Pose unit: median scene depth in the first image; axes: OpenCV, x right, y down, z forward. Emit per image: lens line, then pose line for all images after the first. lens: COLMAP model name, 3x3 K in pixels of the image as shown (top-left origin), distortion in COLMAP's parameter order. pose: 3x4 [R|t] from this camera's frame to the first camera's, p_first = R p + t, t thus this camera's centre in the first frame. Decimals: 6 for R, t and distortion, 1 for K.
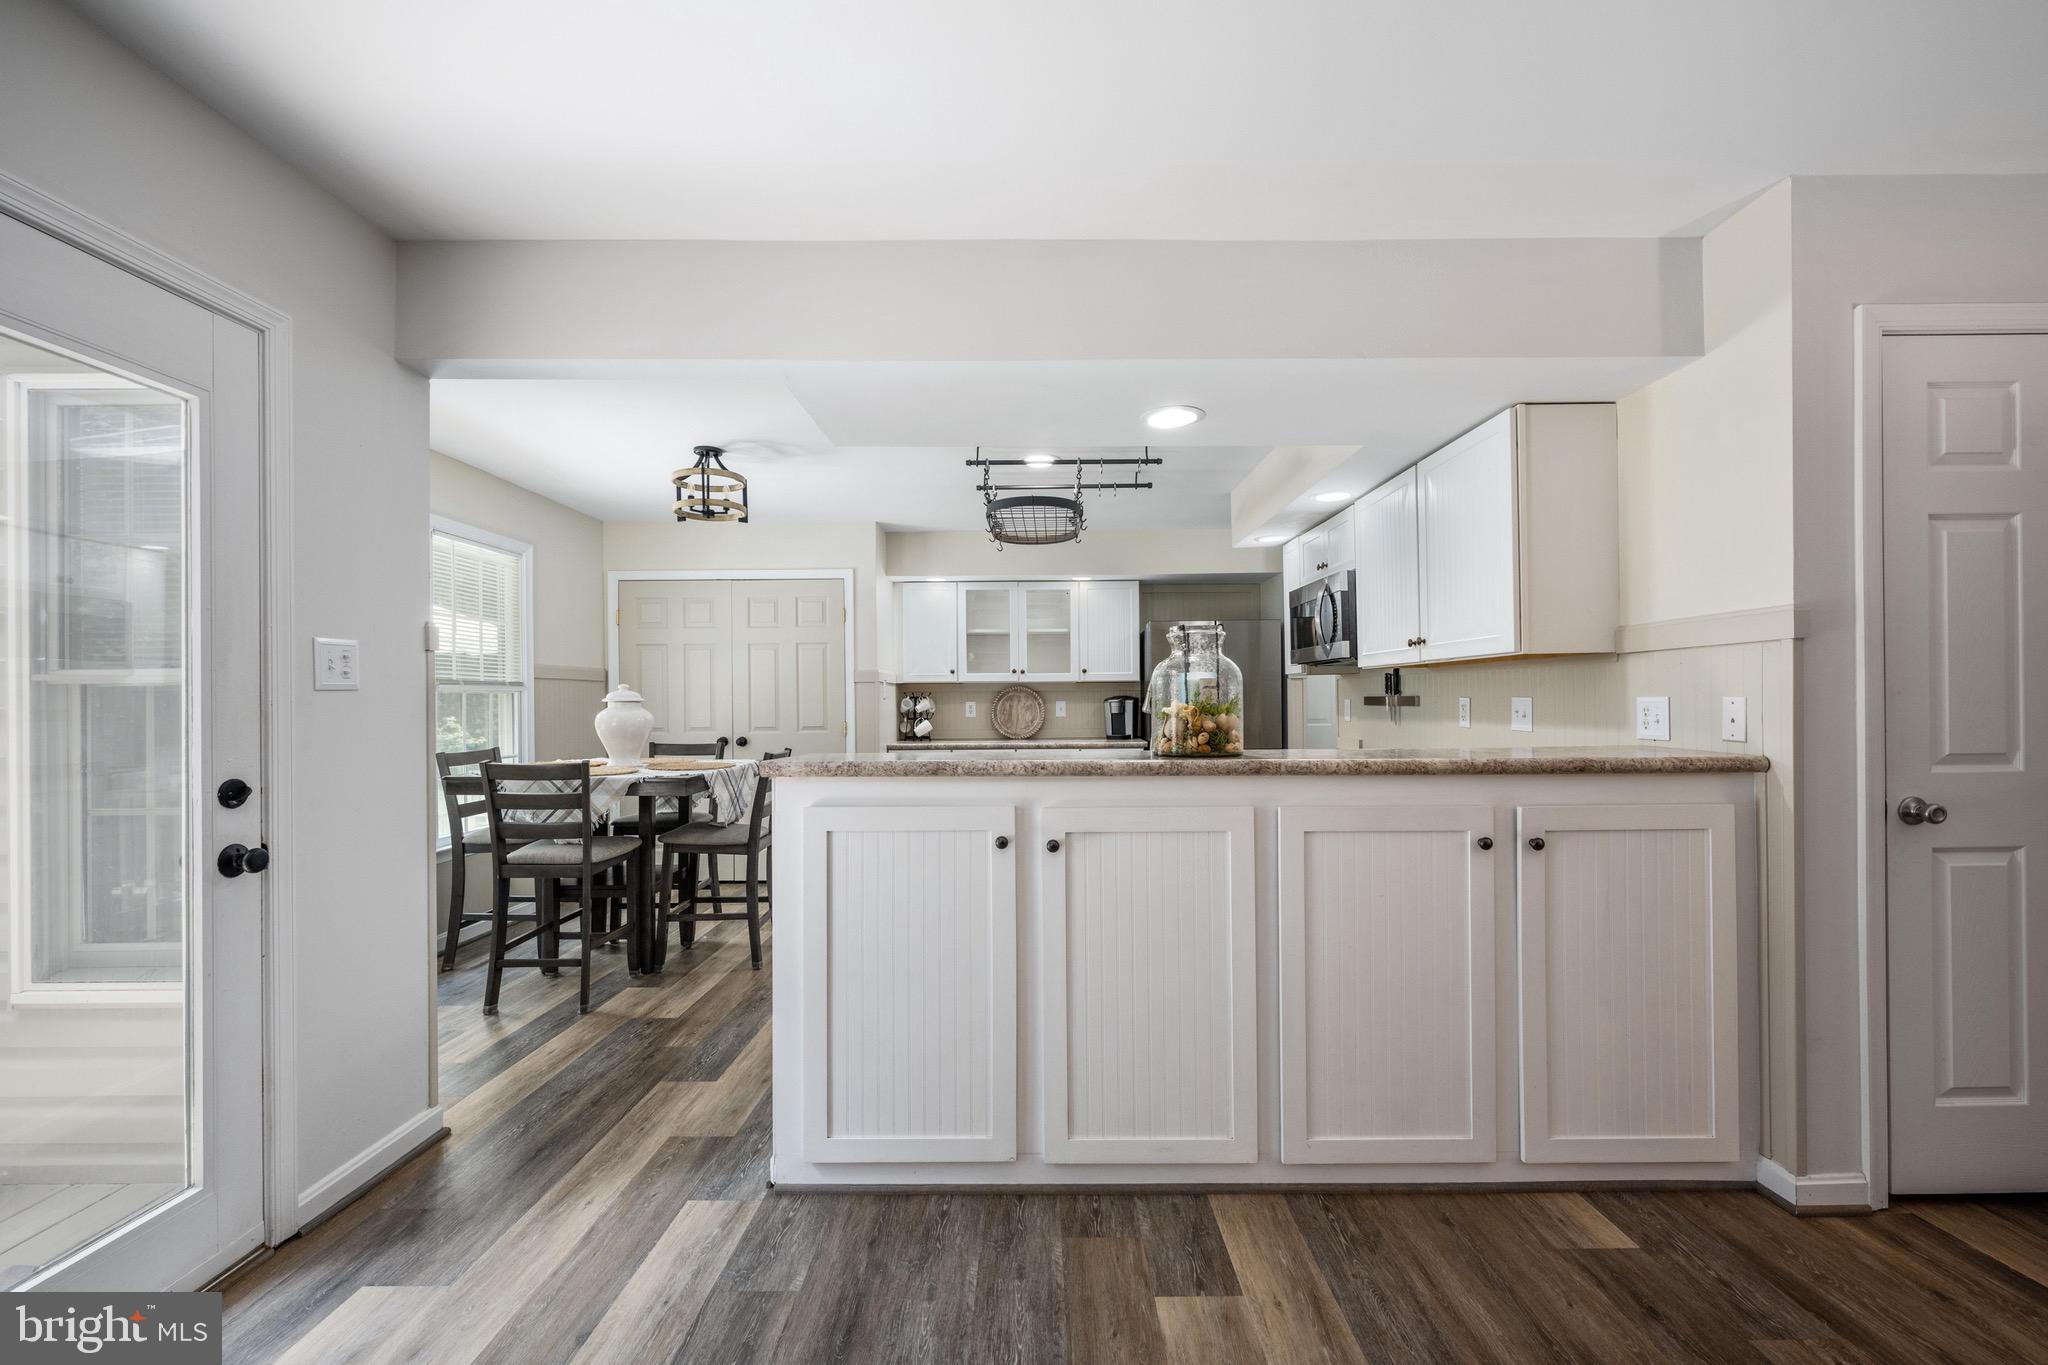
lens RADIAL K [[810.5, 0, 1043.3], [0, 810.5, 670.5], [0, 0, 1]] dist [0.000646, -0.000294]
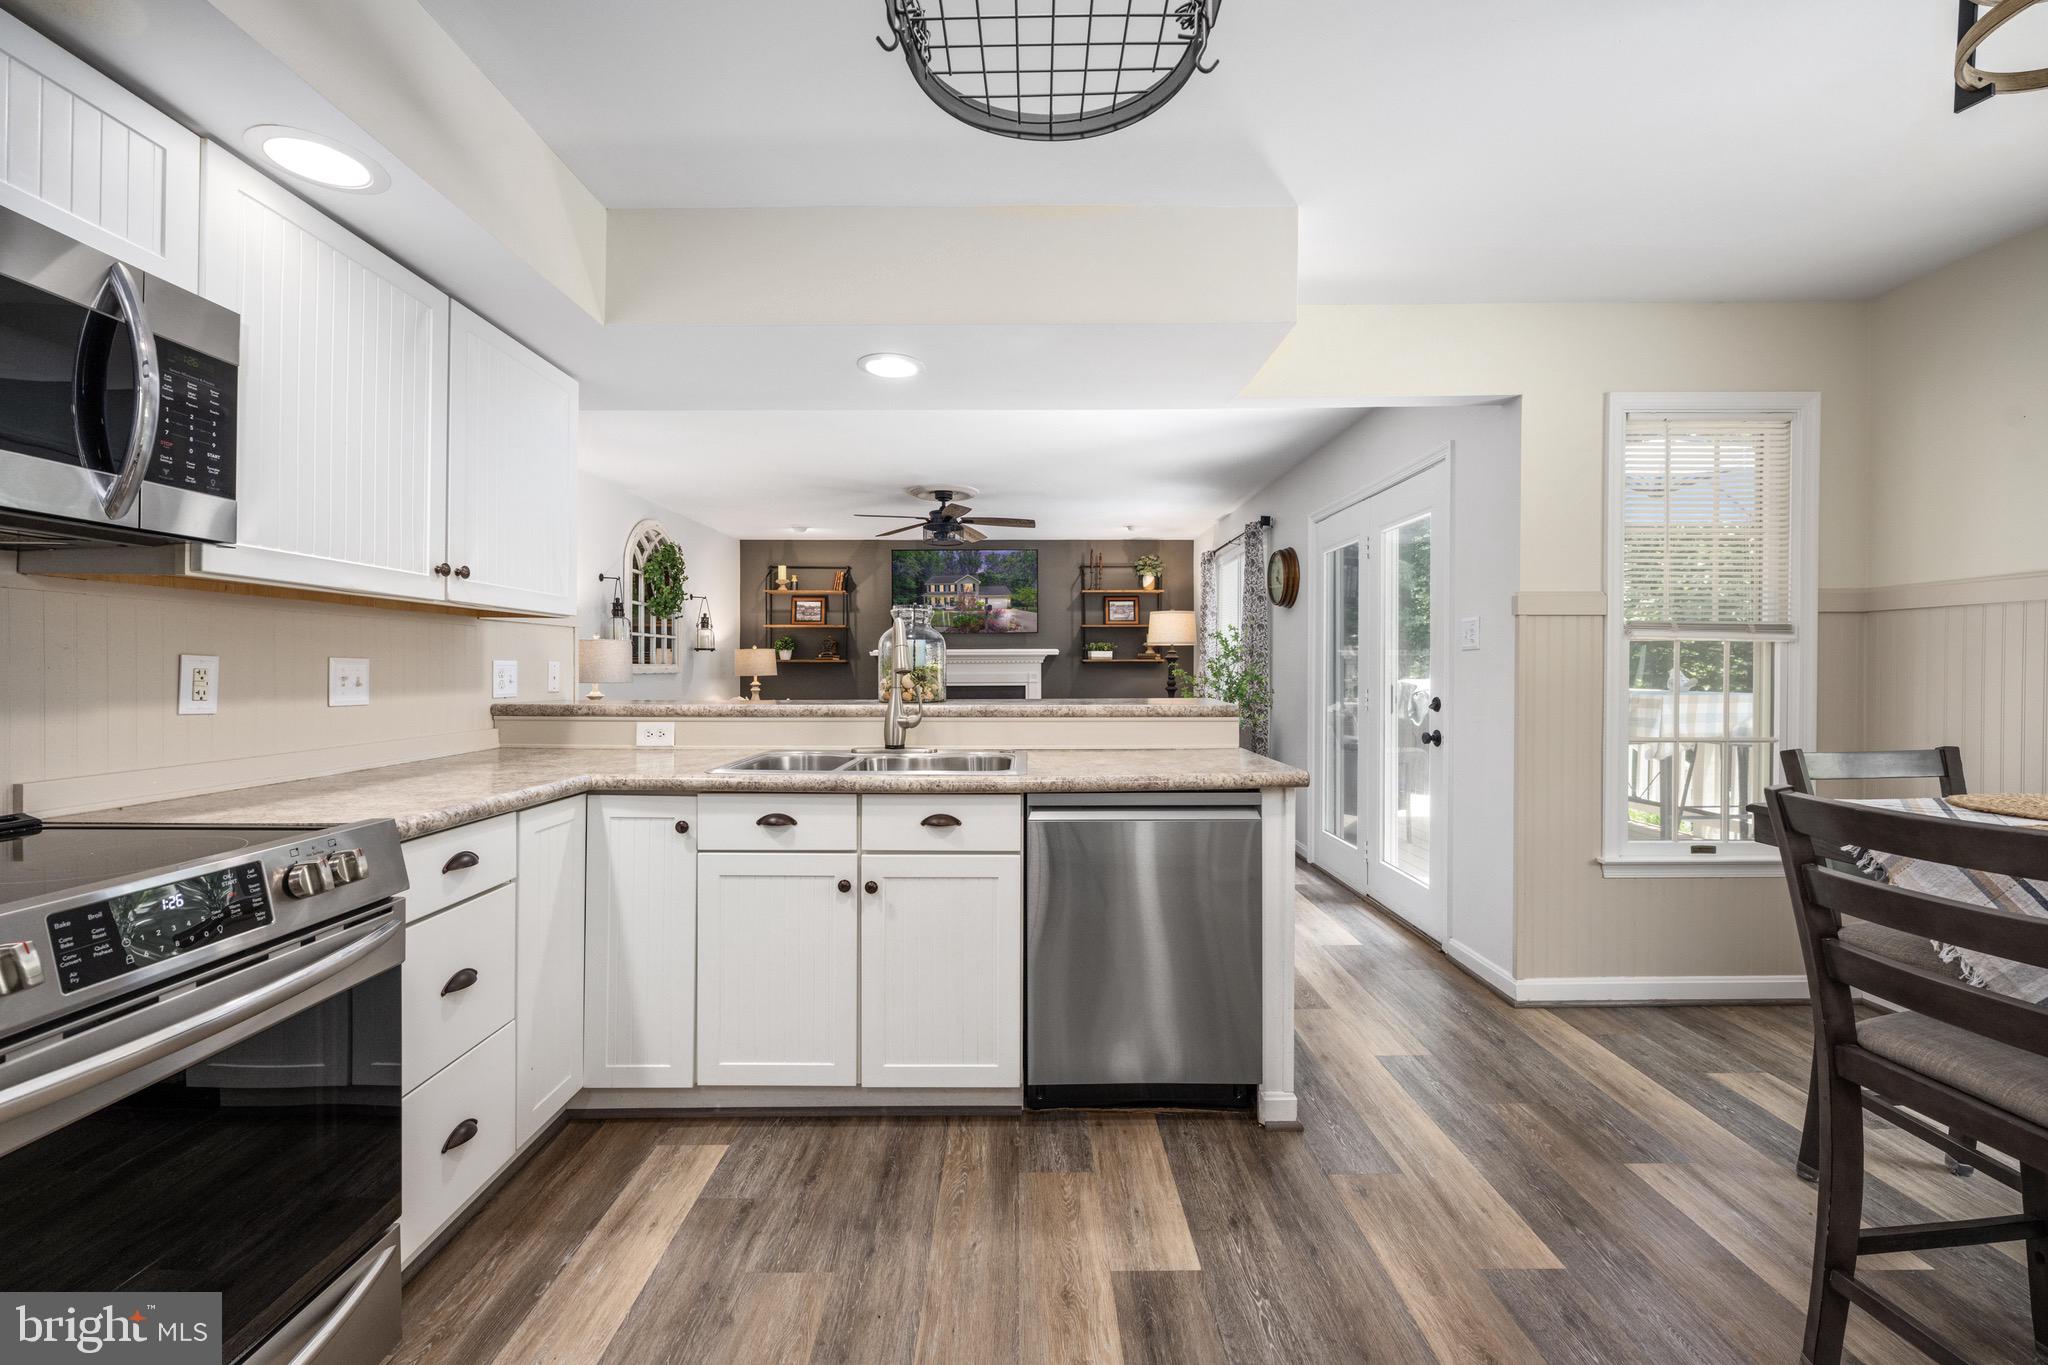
lens RADIAL K [[810.5, 0, 1043.3], [0, 810.5, 670.5], [0, 0, 1]] dist [0.000646, -0.000294]
pose [[-0.999801, 0.008904, -0.017852, -0.002166], [0.009537, 0.999316, -0.035721, 0.074407], [0.017522, -0.035884, -0.999202, 1.700905]]
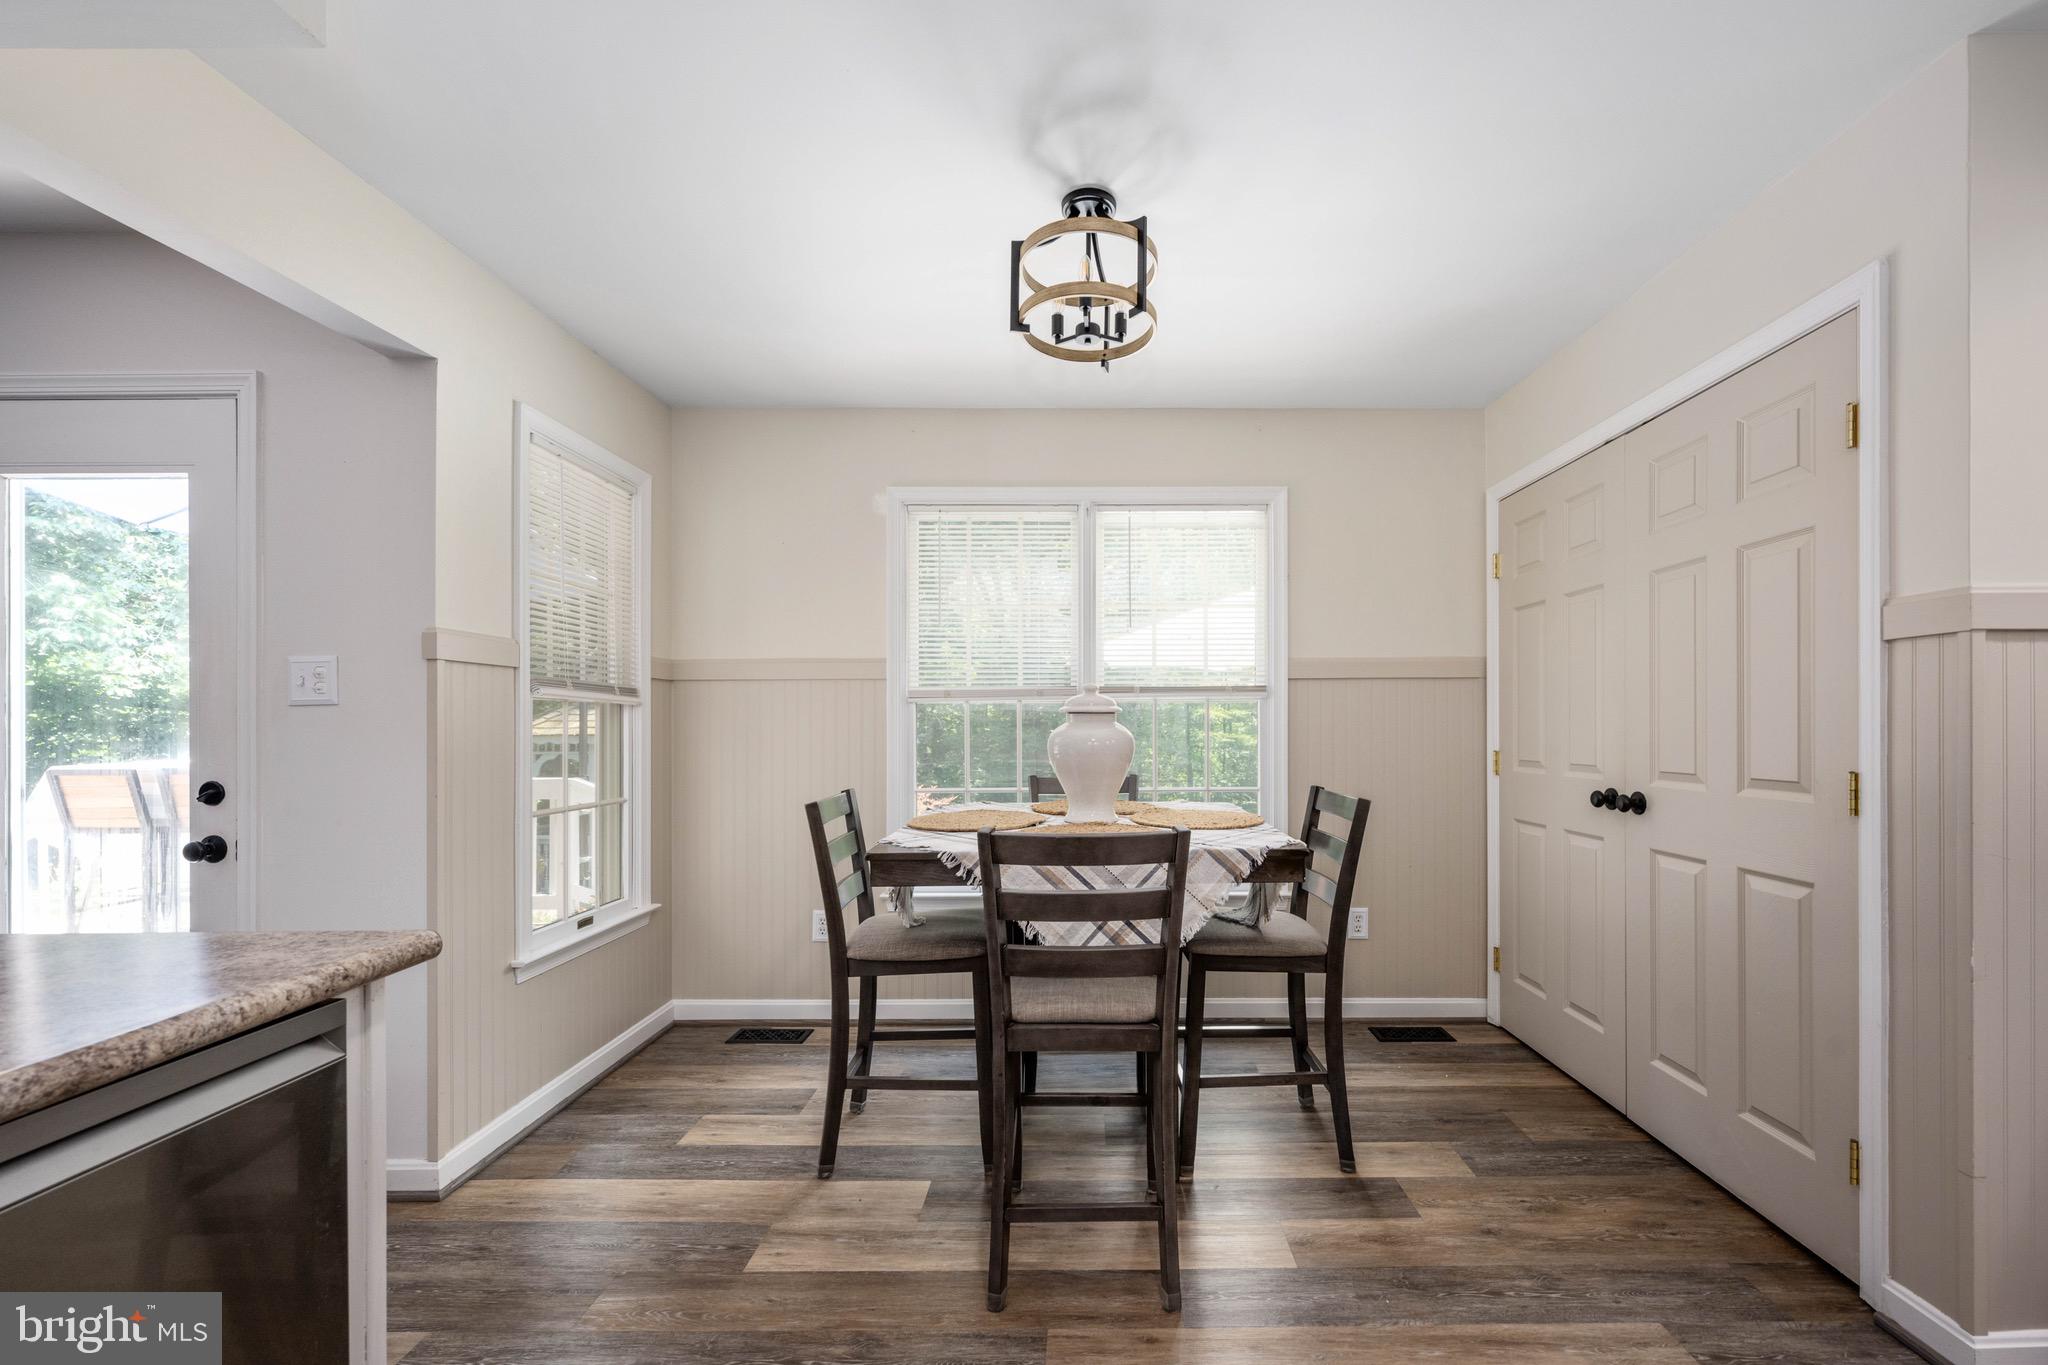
lens RADIAL K [[842.5, 0, 1070.1], [0, 842.5, 721.1], [0, 0, 1]] dist [-0.000295, -0.000340]
pose [[-0.005734, 0.004322, -0.999974, 0.139402], [0.044677, 0.998993, 0.004061, 0.055049], [0.998985, -0.044652, -0.005921, 1.310030]]
